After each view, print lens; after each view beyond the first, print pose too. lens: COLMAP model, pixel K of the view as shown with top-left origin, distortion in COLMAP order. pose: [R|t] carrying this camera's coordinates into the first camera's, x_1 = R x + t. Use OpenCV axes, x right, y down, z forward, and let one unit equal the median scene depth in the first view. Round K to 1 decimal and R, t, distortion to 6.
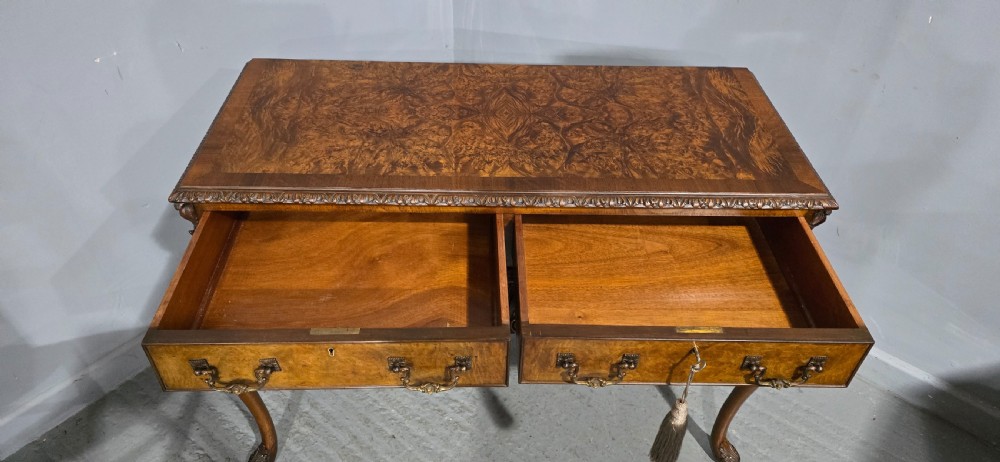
lens RADIAL K [[668.3, 0, 501.4], [0, 668.3, 243.0], [0, 0, 1]] dist [0.069830, -0.086026]
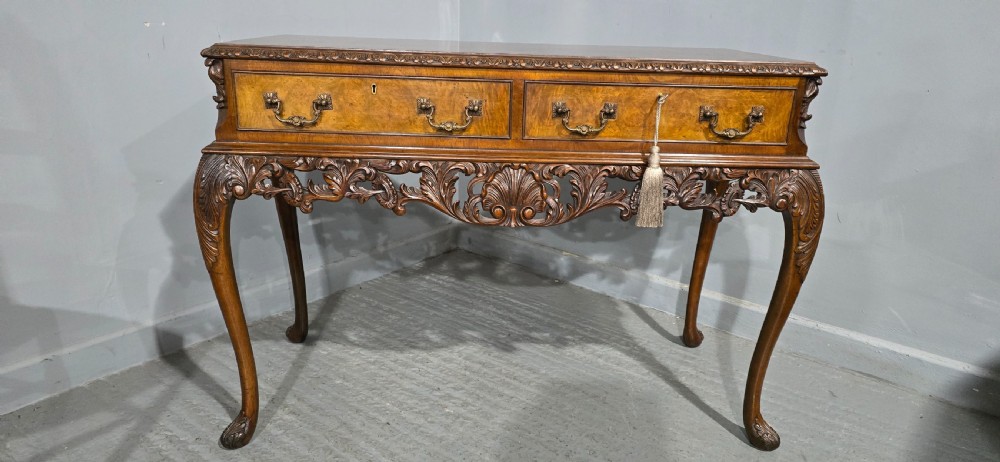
lens RADIAL K [[667.7, 0, 500.0], [0, 667.7, 231.0], [0, 0, 1]] dist [0.070551, -0.090399]
pose [[0.999956, -0.002280, 0.009081, -0.026027], [0.005653, 0.920223, -0.391354, 0.536331], [-0.007465, 0.391388, 0.920195, 0.108060]]
